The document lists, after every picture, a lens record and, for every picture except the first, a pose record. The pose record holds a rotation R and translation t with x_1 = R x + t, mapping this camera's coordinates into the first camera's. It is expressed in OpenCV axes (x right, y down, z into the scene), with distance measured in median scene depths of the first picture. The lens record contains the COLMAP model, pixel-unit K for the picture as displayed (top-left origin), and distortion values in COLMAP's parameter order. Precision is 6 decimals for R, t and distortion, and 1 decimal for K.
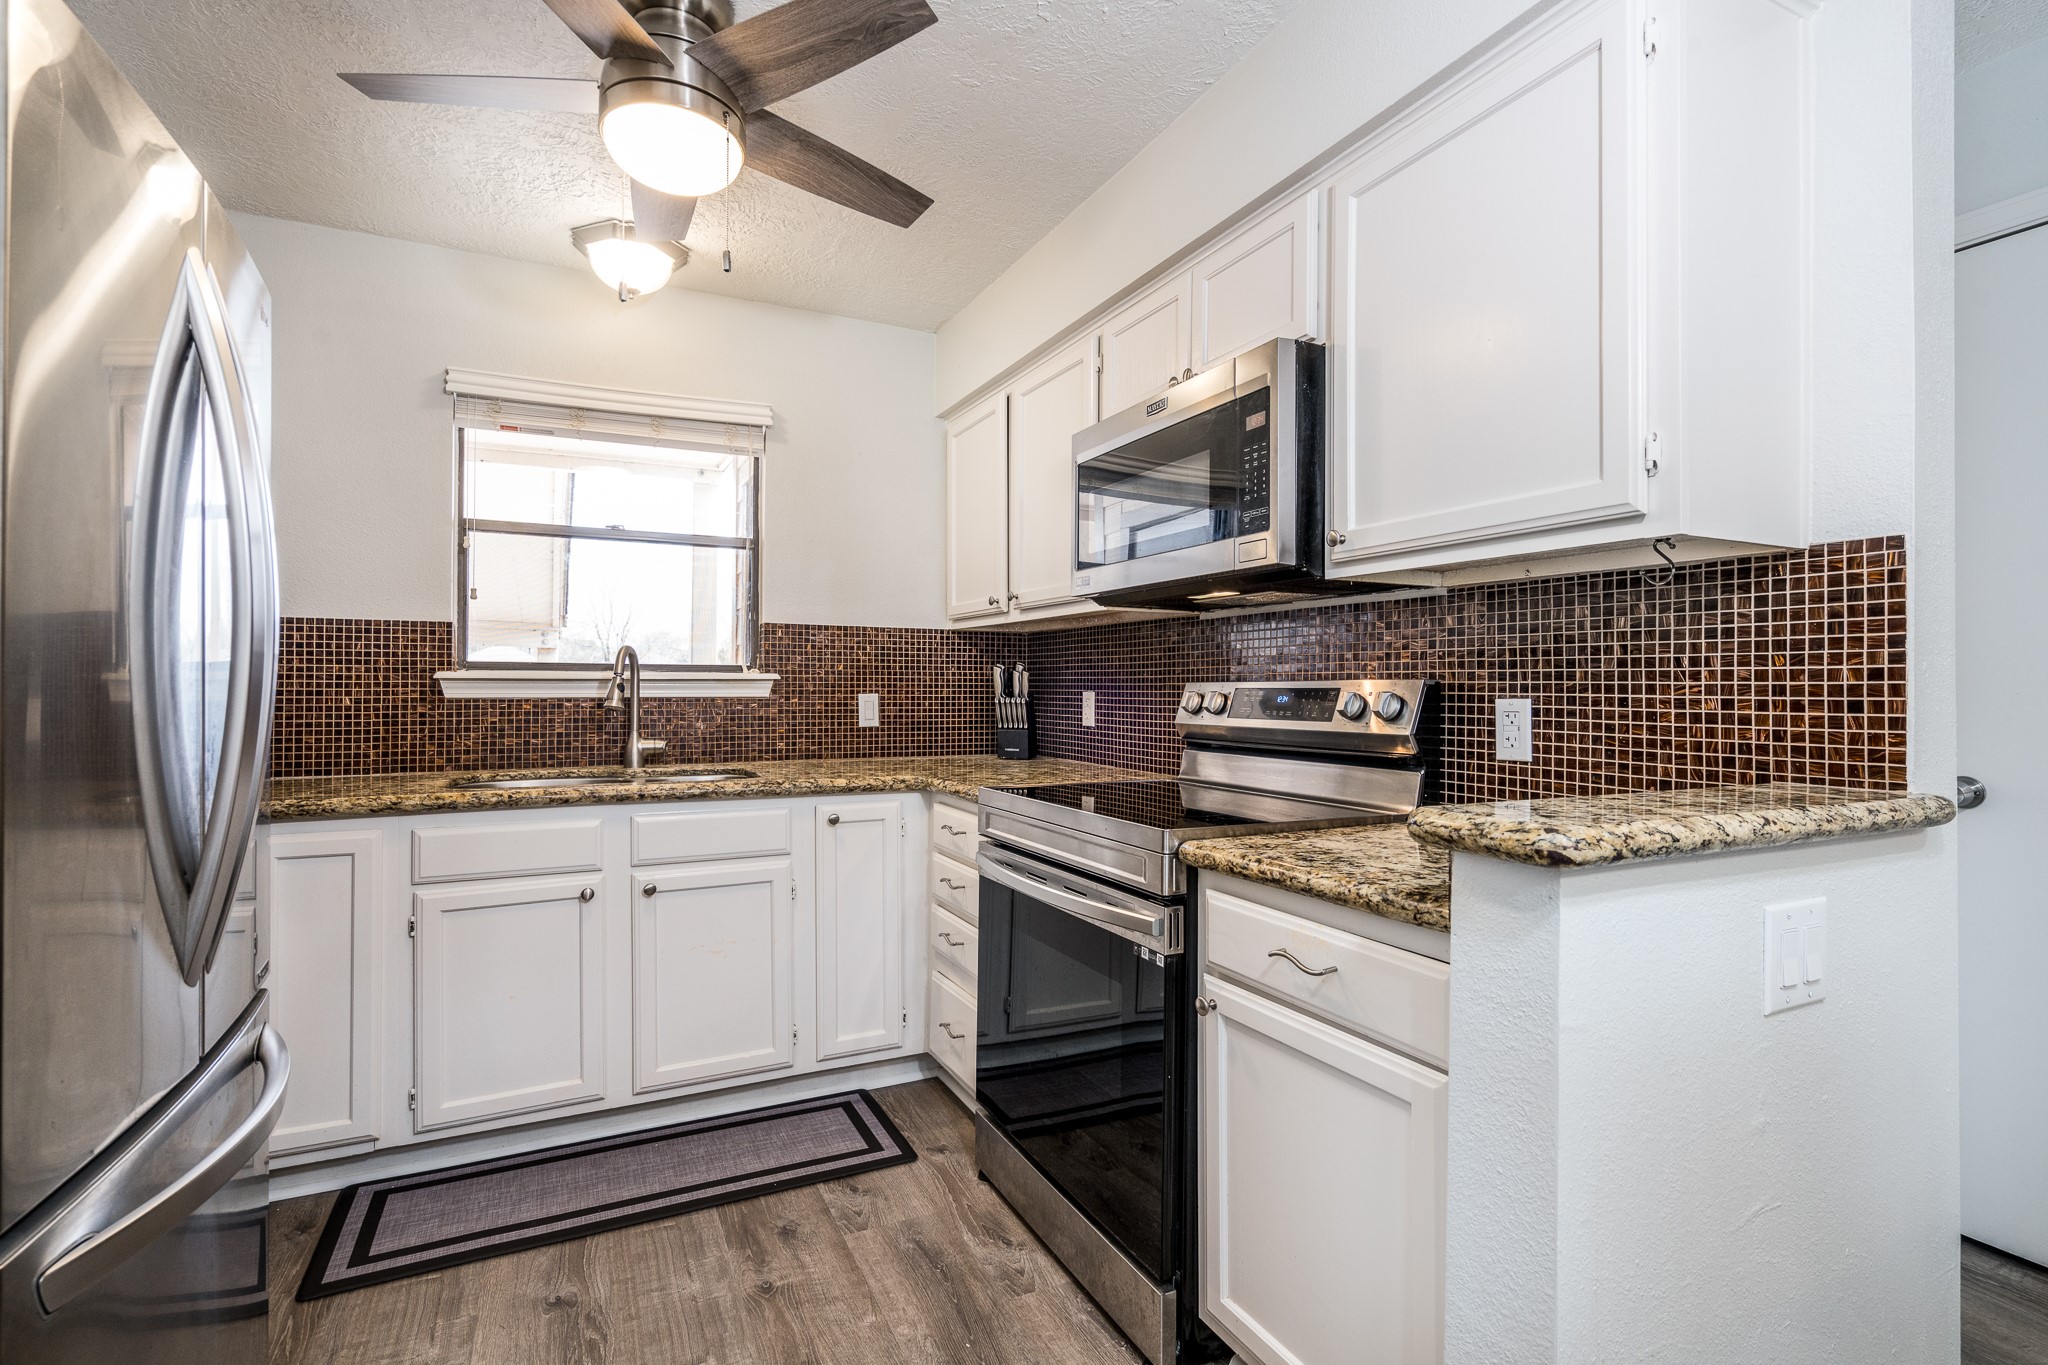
lens RADIAL K [[926.9, 0, 1024.0], [0, 926.9, 682.5], [0, 0, 1]] dist [-0.009155, 0.000477]
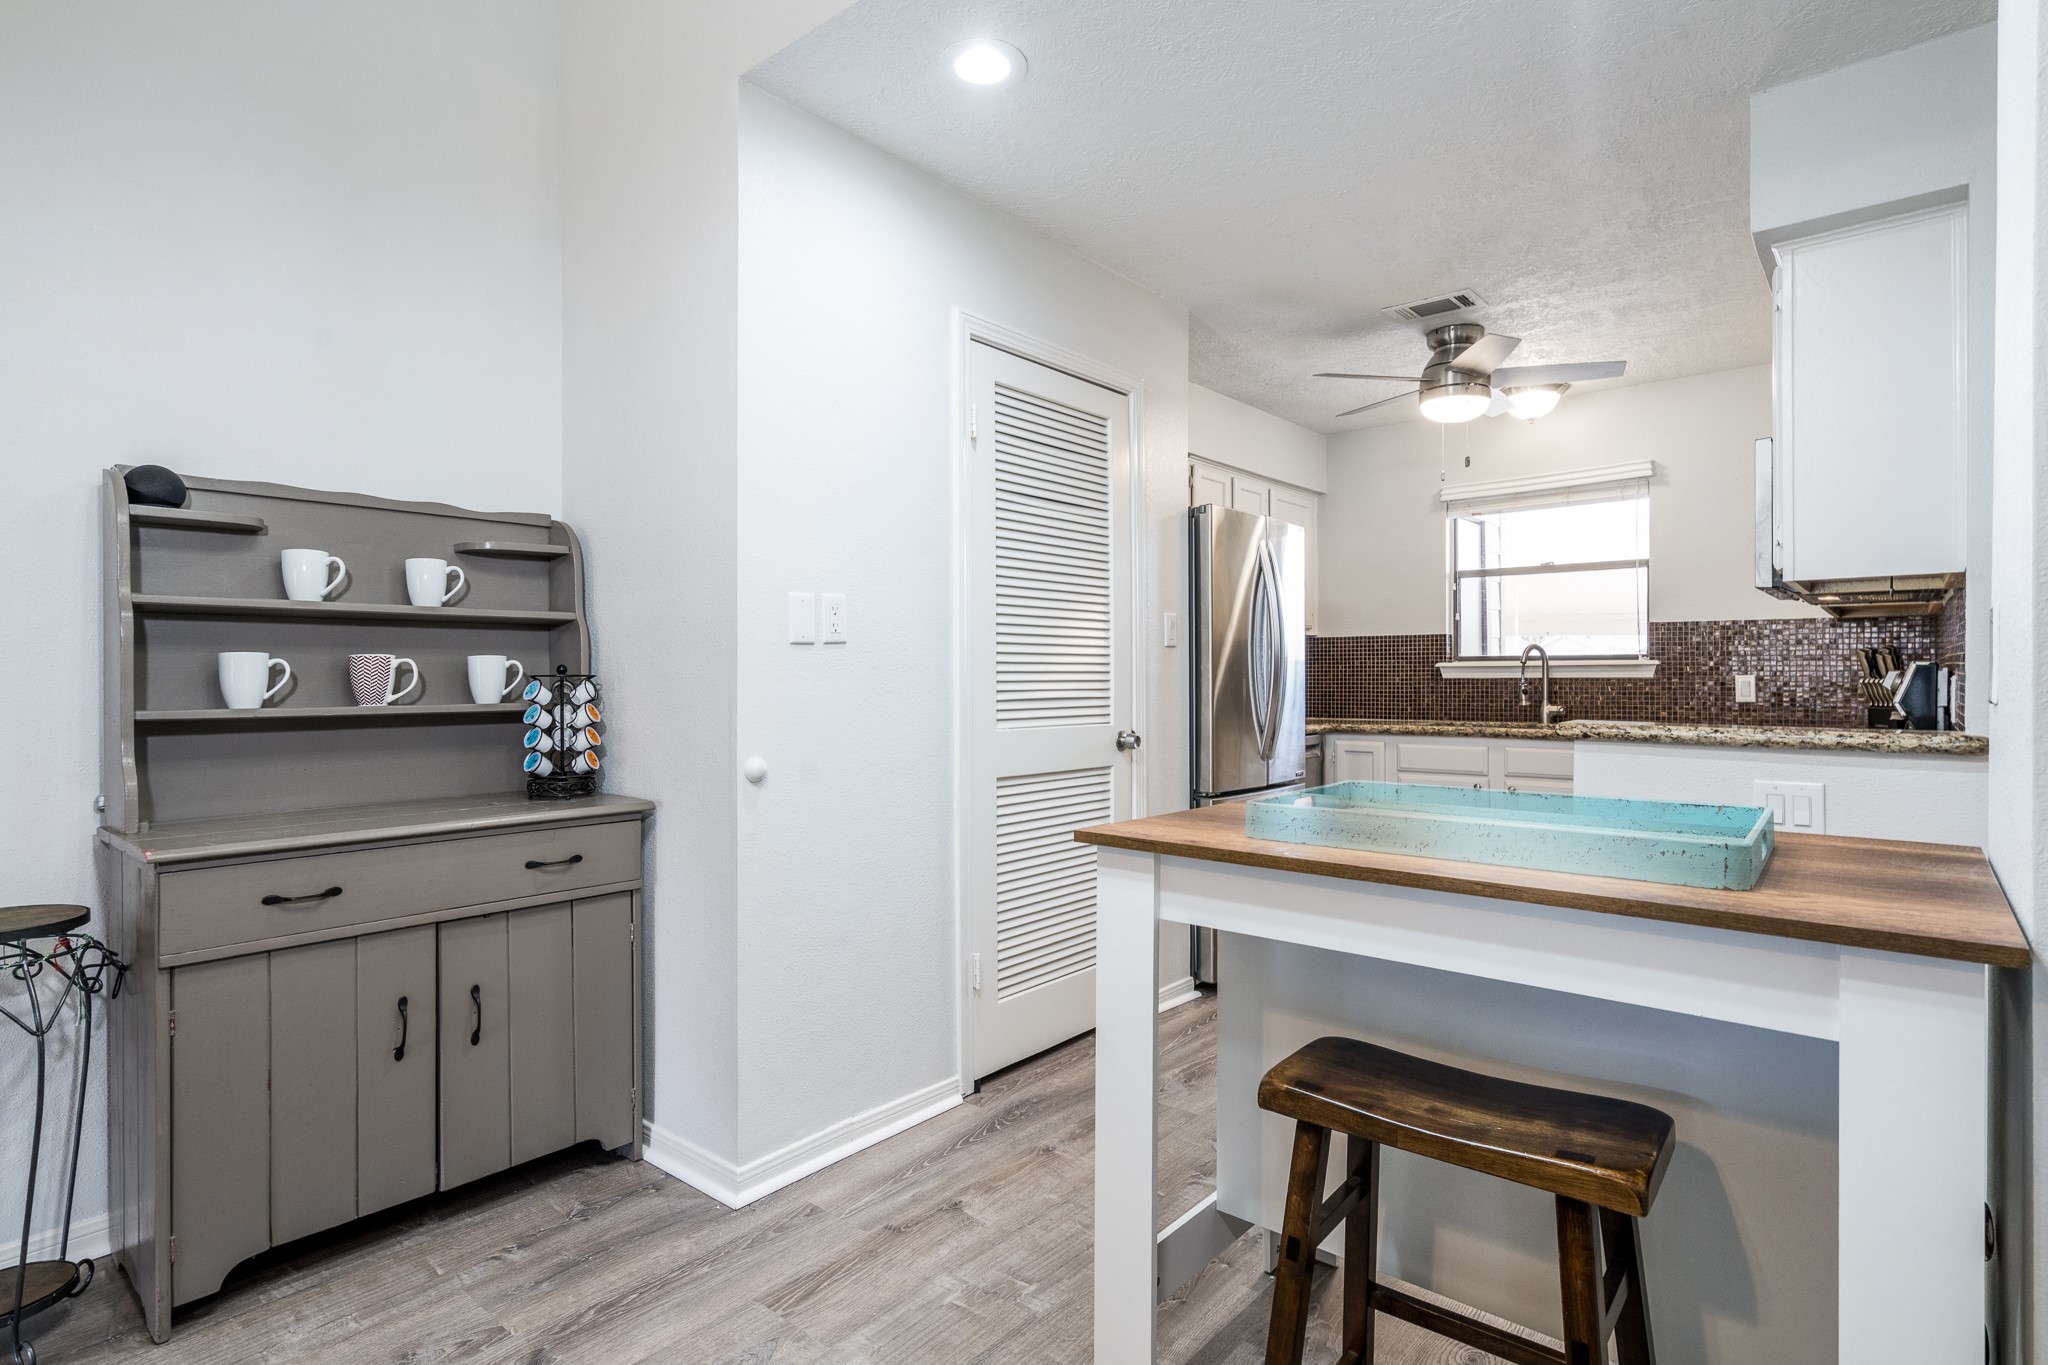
lens RADIAL K [[1038.7, 0, 1024.0], [0, 1038.7, 682.5], [0, 0, 1]] dist [-0.005395, -0.000804]
pose [[0.392342, 0.002277, -0.919817, 0.823336], [0.009703, 0.999931, 0.006615, 0.004234], [0.919768, -0.011520, 0.392292, -0.469762]]
